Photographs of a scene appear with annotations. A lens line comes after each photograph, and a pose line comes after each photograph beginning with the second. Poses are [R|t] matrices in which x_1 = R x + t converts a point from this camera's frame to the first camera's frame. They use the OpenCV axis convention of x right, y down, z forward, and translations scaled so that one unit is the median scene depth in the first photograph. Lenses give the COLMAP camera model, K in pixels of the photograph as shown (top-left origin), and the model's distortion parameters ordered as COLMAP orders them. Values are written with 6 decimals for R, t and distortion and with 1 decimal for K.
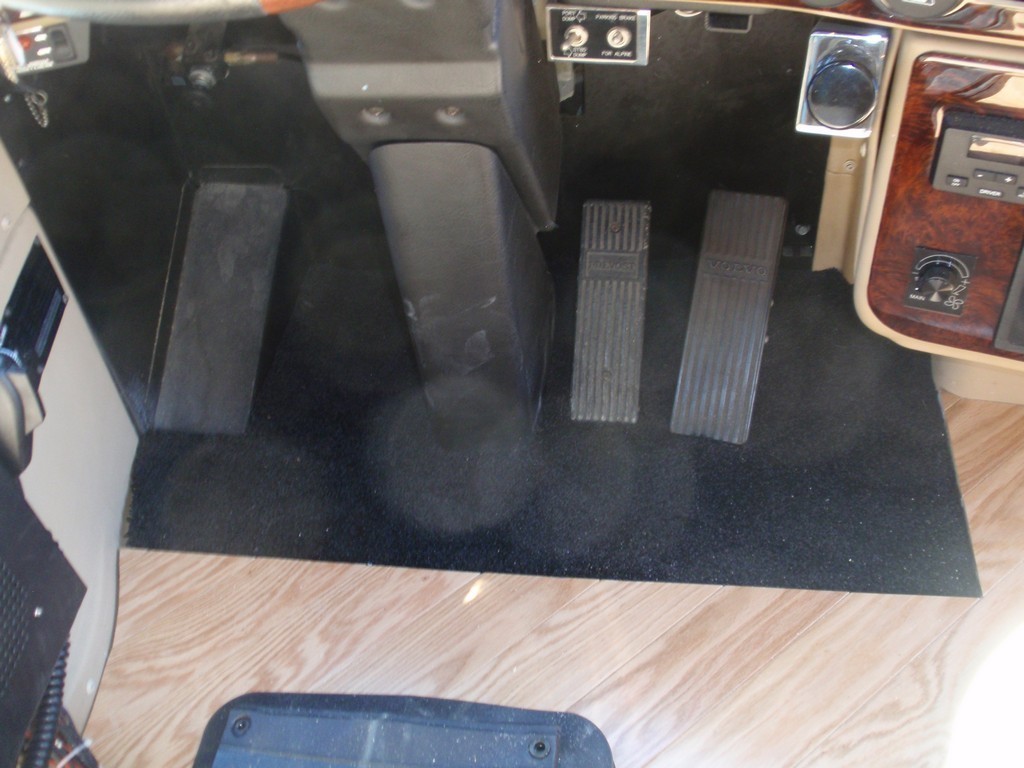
lens RADIAL K [[1110.0, 0, 507.0], [0, 1110.0, 398.3], [0, 0, 1]] dist [-0.040927, 0.043327]
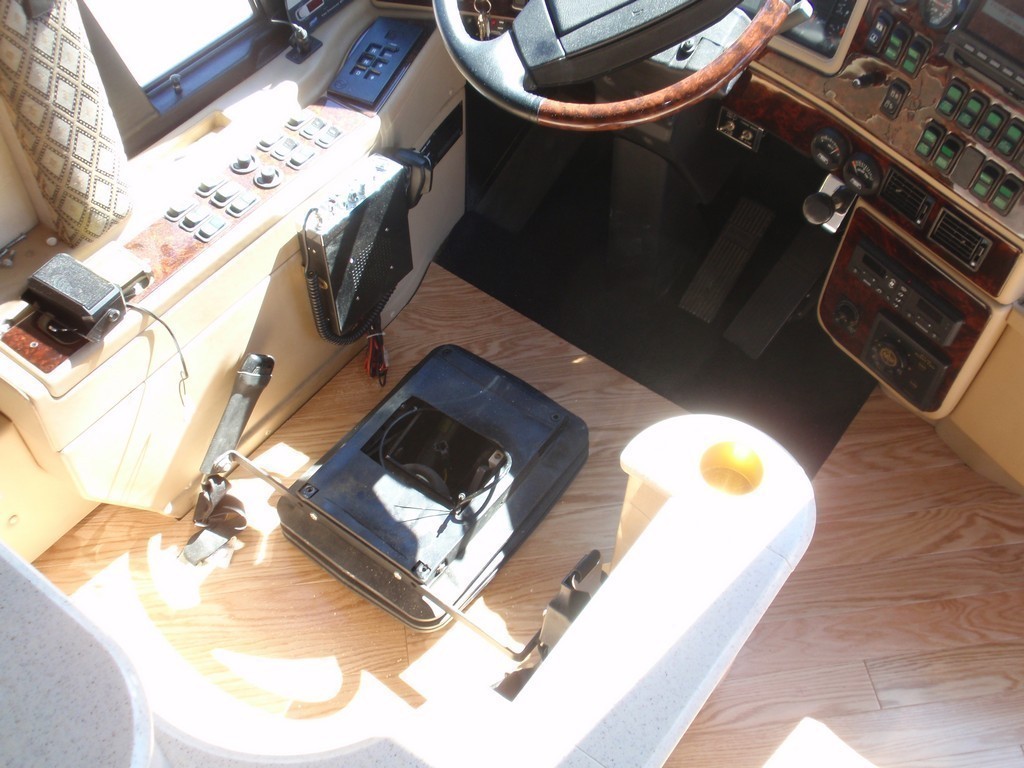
lens RADIAL K [[1110.0, 0, 507.0], [0, 1110.0, 398.3], [0, 0, 1]] dist [-0.040927, 0.043327]
pose [[0.862260, 0.458076, -0.216042, 0.322786], [-0.424278, 0.886266, 0.185798, -0.075349], [0.276580, -0.068544, 0.958543, -0.929958]]
